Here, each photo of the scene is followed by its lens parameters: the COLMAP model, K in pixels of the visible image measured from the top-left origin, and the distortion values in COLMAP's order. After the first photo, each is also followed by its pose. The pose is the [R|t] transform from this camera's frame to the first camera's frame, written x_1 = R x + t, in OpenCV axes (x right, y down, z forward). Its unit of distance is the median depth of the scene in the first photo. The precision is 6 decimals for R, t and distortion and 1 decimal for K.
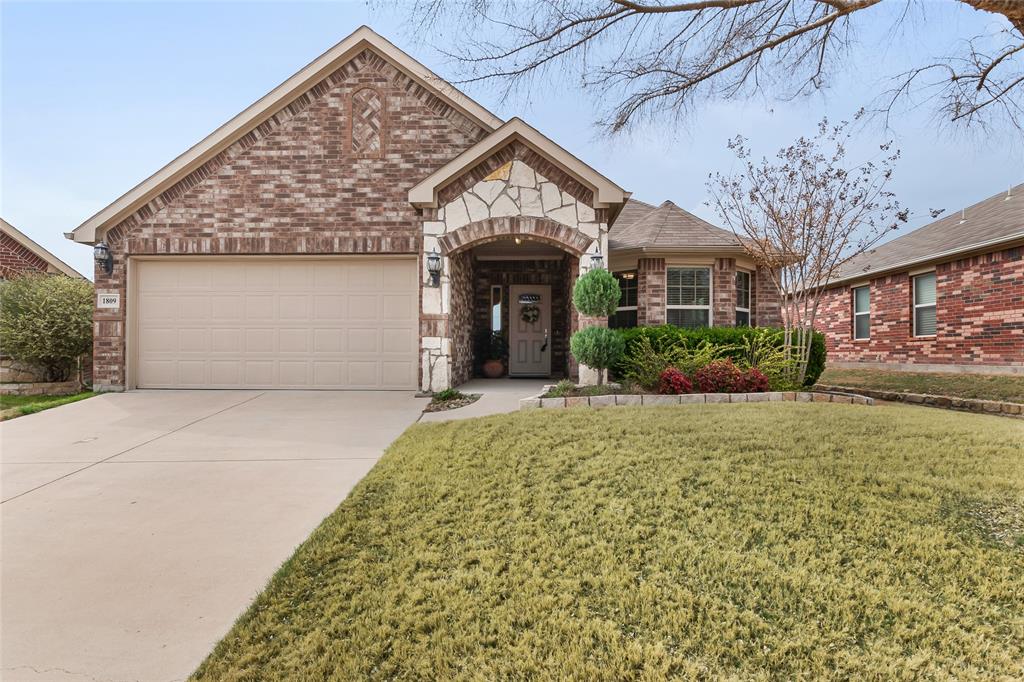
lens RADIAL K [[462.9, 0, 546.9], [0, 462.9, 352.9], [0, 0, 1]] dist [-0.010571, 0.000909]
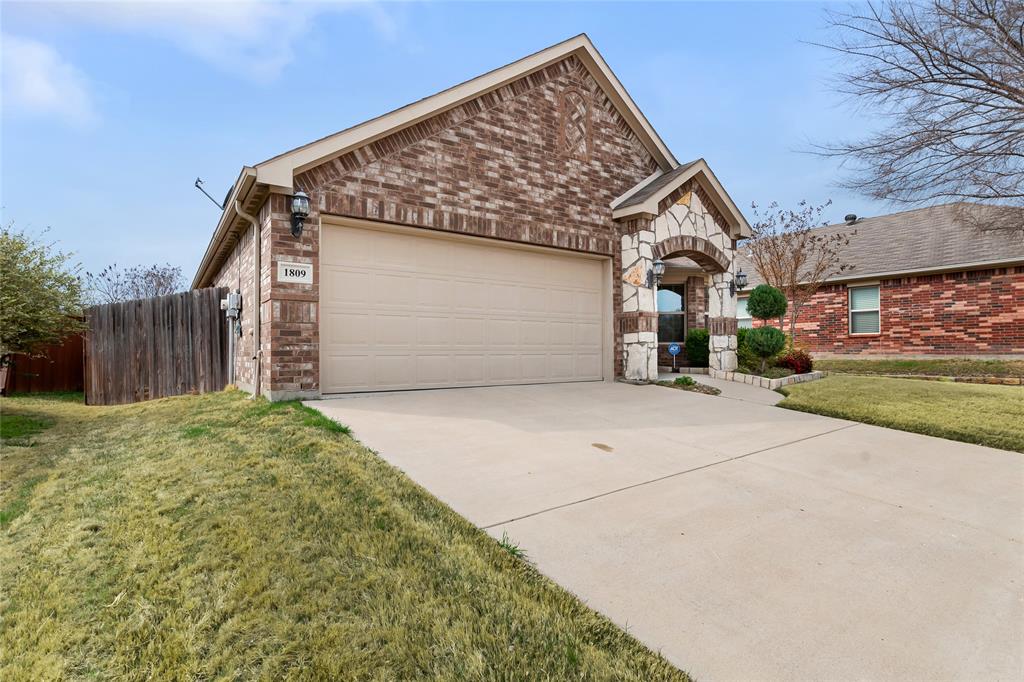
lens RADIAL K [[462.9, 0, 501.2], [0, 462.9, 349.9], [0, 0, 1]] dist [-0.010571, 0.000909]
pose [[0.835543, -0.002201, 0.549421, -1.098259], [0.010884, 0.999862, -0.012546, 0.019241], [-0.549317, 0.016462, 0.835452, 0.228777]]
